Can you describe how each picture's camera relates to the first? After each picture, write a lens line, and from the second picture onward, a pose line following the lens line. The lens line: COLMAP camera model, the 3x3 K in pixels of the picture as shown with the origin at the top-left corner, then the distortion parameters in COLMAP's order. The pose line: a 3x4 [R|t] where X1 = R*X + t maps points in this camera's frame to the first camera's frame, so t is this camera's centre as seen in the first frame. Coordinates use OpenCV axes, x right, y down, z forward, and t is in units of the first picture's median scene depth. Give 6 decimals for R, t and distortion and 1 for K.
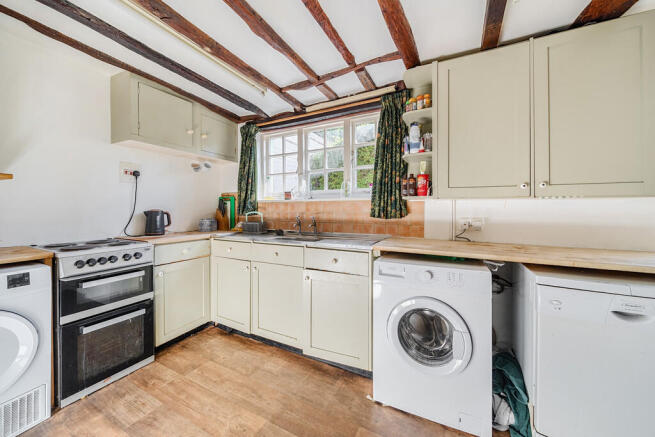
lens RADIAL K [[242.2, 0, 325.9], [0, 242.2, 212.2], [0, 0, 1]] dist [-0.001963, -0.000016]
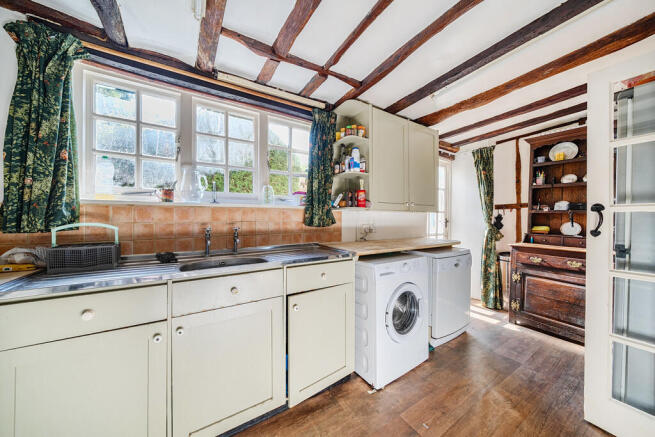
lens RADIAL K [[222.6, 0, 328.2], [0, 222.6, 219.3], [0, 0, 1]] dist [-0.000722, -0.000106]
pose [[0.504642, -0.008034, 0.863291, -0.480720], [0.007062, 0.999962, 0.005178, -0.009349], [-0.863300, 0.003483, 0.504679, 0.408360]]
